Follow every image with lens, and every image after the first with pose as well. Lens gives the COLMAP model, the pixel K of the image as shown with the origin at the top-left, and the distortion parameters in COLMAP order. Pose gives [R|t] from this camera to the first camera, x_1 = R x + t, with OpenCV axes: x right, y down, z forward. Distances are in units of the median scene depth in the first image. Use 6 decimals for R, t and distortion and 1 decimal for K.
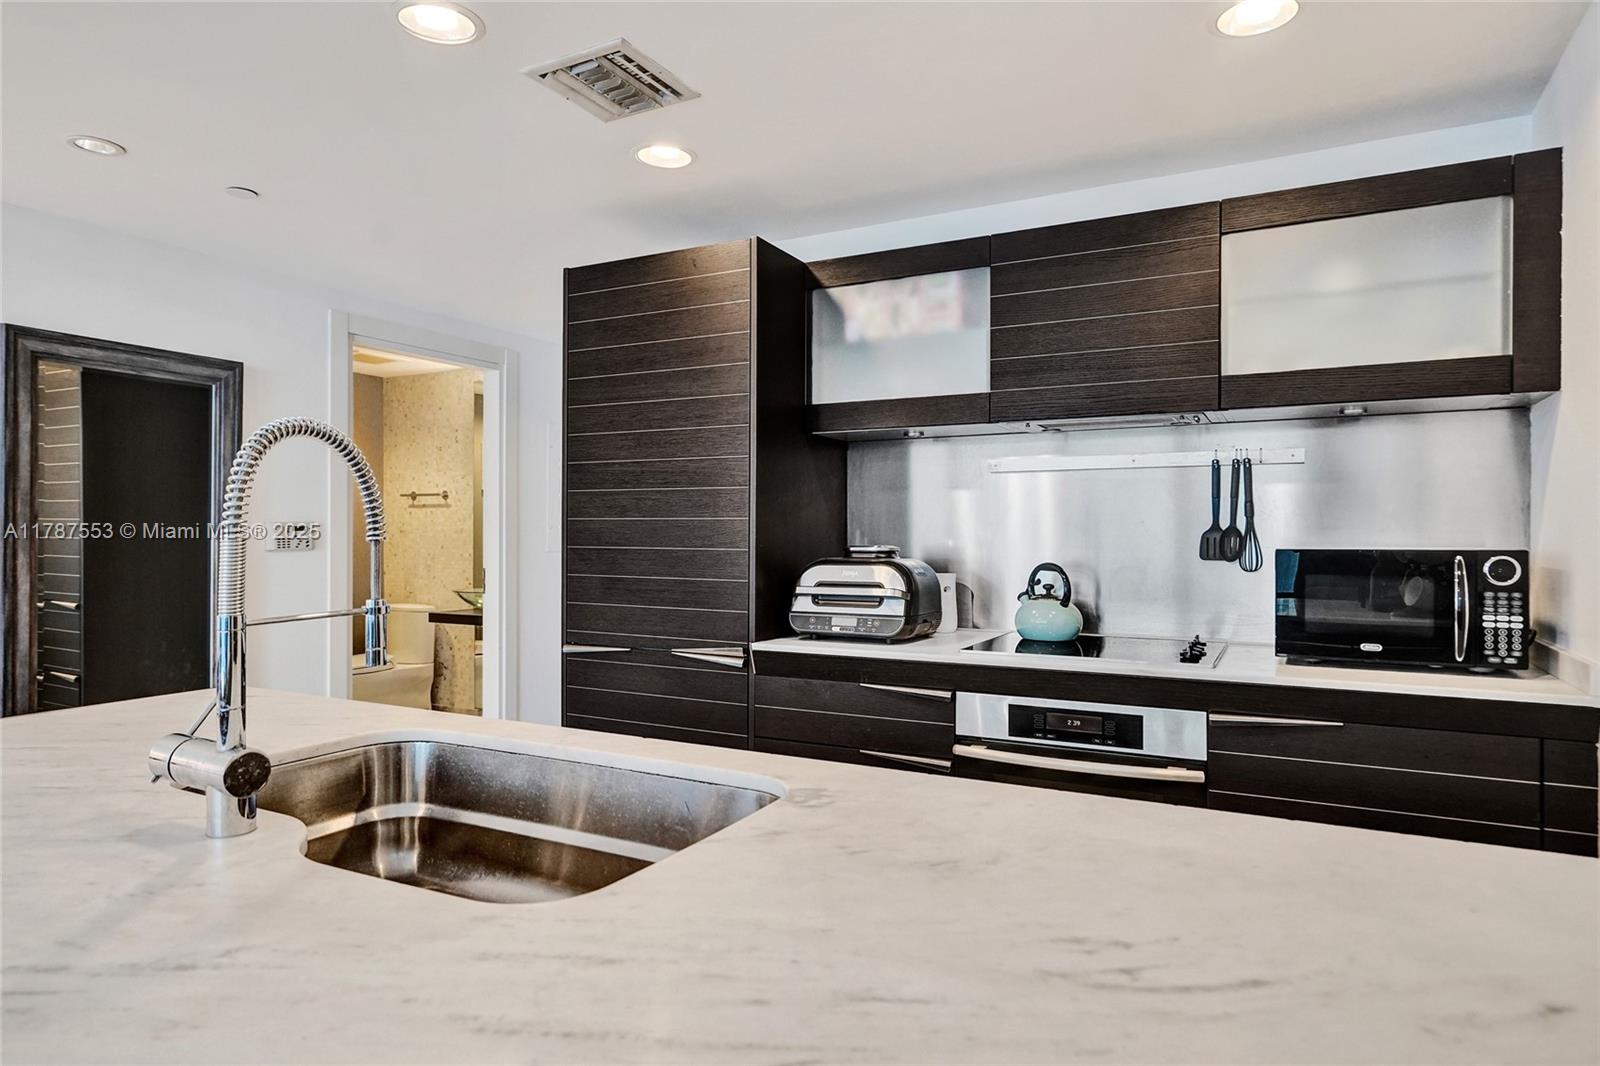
lens RADIAL K [[927.3, 0, 801.6], [0, 927.3, 533.9], [0, 0, 1]] dist [-0.000258, -0.000874]
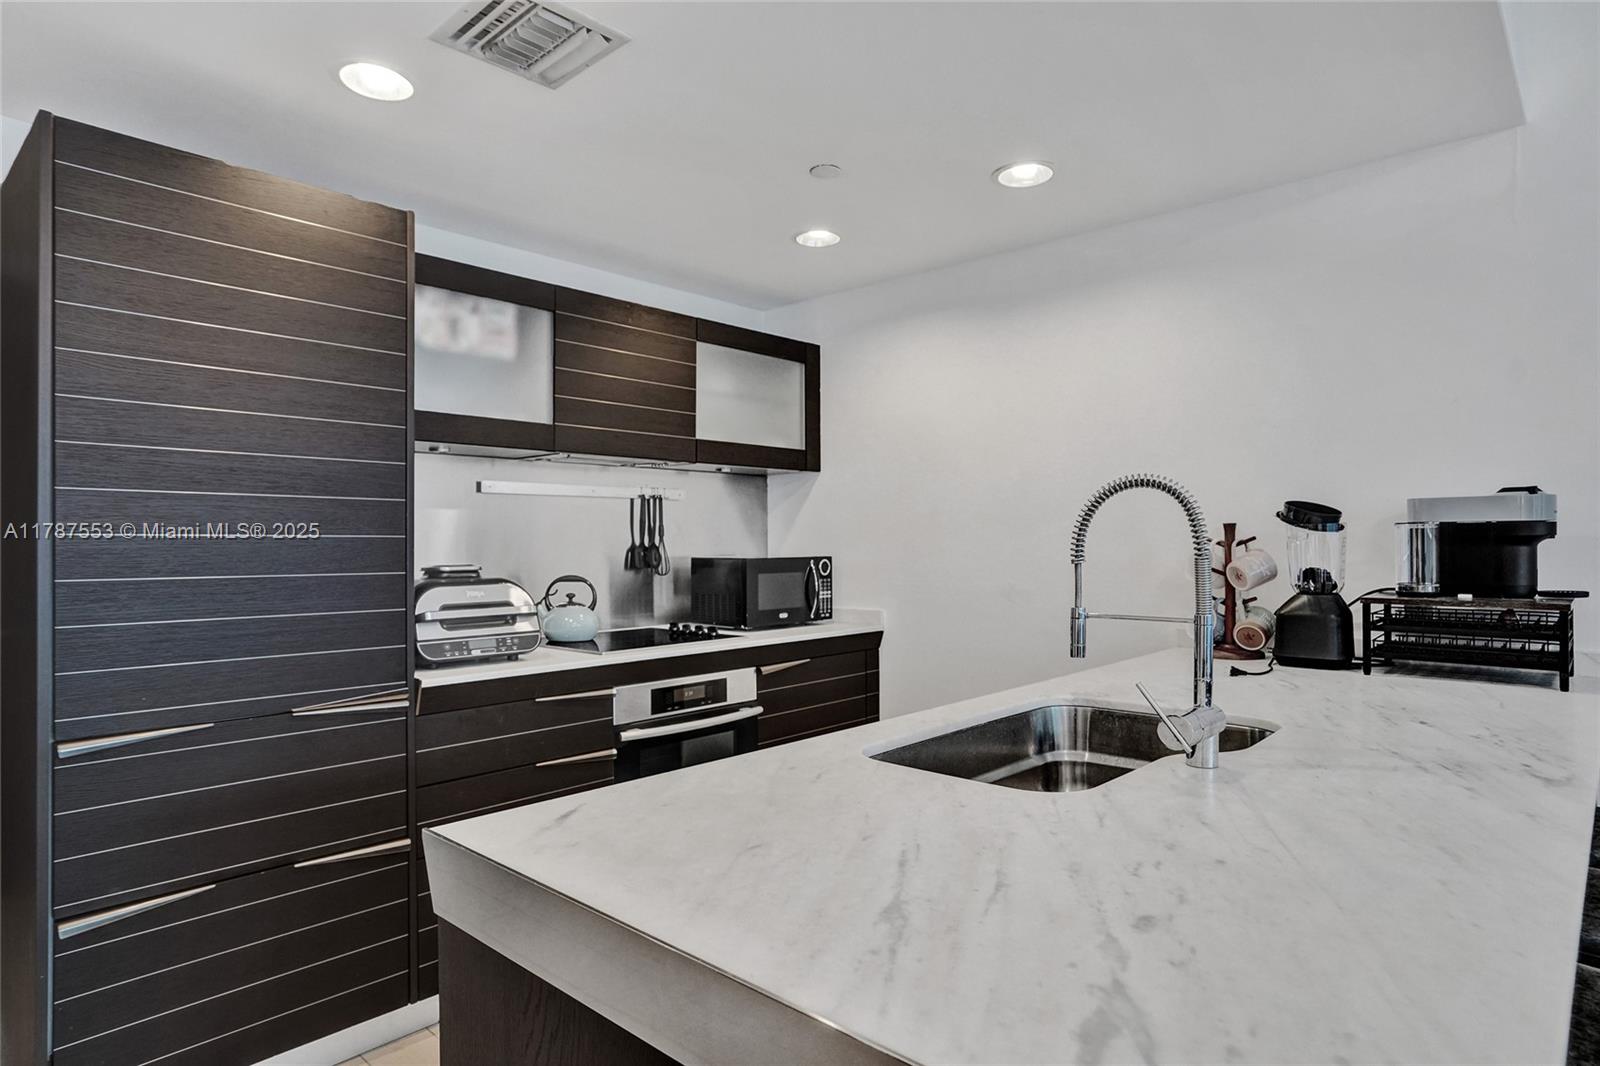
lens RADIAL K [[905.2, 0, 793.0], [0, 905.2, 535.3], [0, 0, 1]] dist [0.004289, 0.002666]
pose [[0.269536, 0.005657, 0.962974, -0.775929], [0.006379, 0.999950, -0.007660, -0.009184], [-0.962969, 0.008207, 0.269486, 0.432748]]
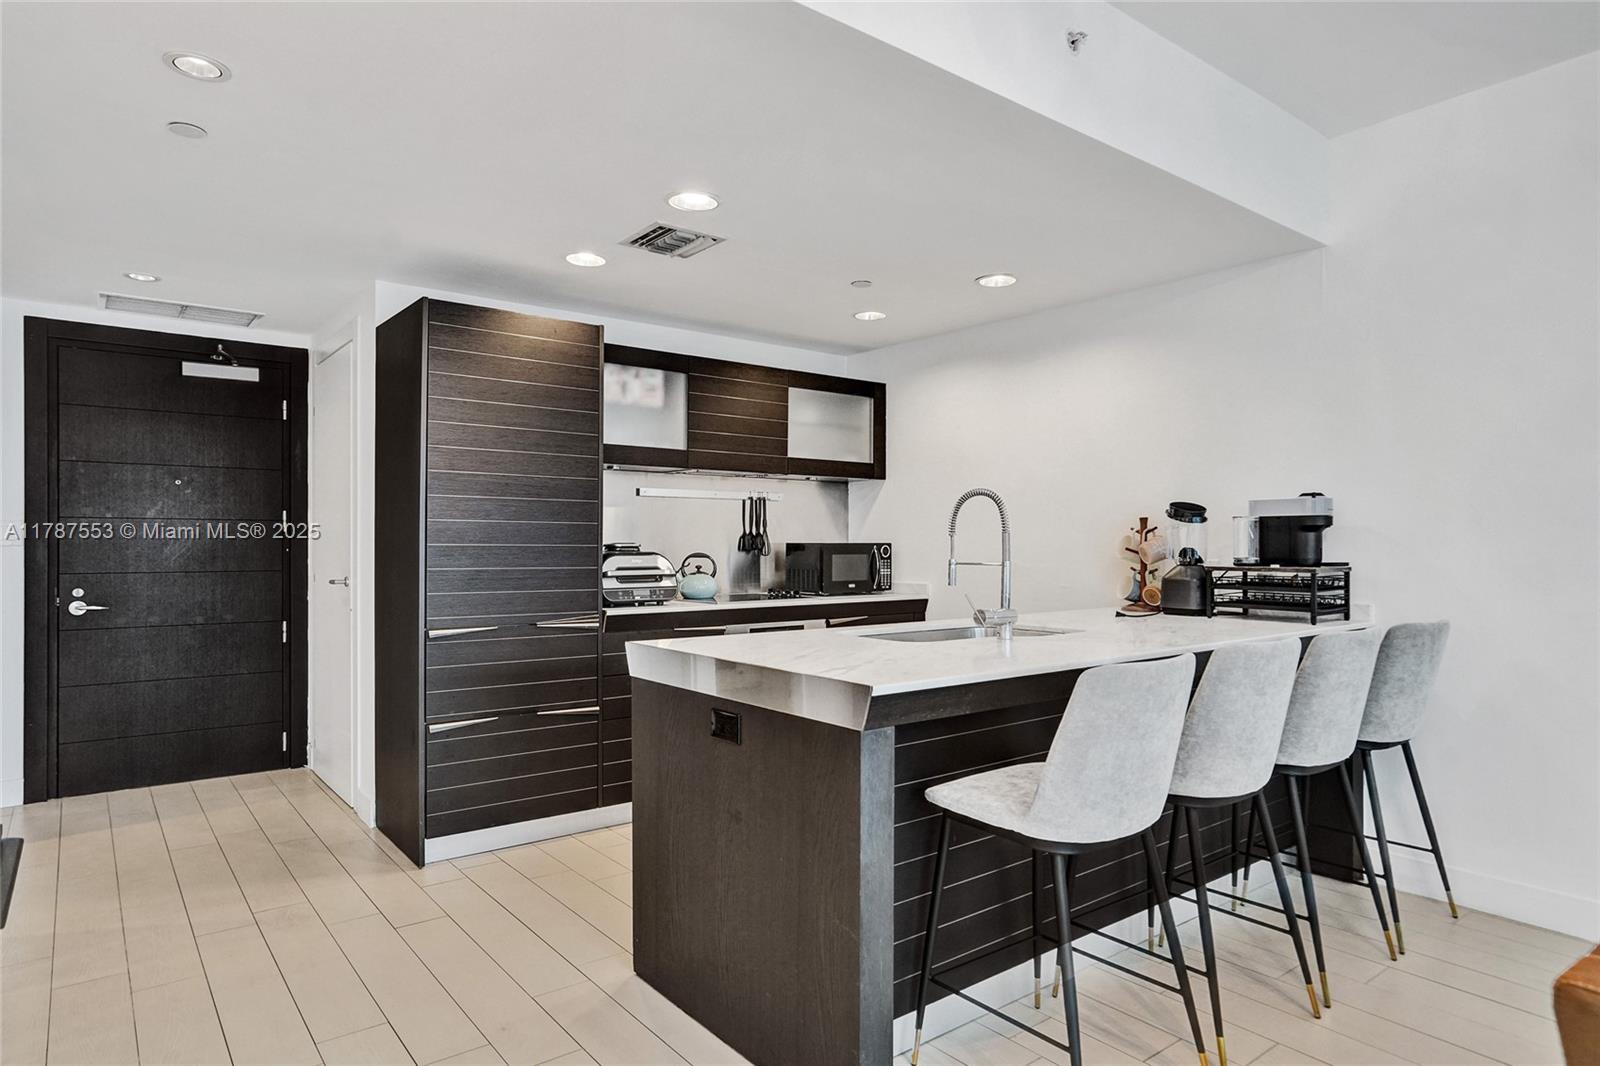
lens RADIAL K [[927.3, 0, 804.2], [0, 927.3, 537.0], [0, 0, 1]] dist [-0.000258, -0.000874]
pose [[0.406071, 0.007093, 0.913814, -1.232792], [-0.000794, 0.999972, -0.007409, 0.014503], [-0.913841, 0.002283, 0.406065, 0.139631]]
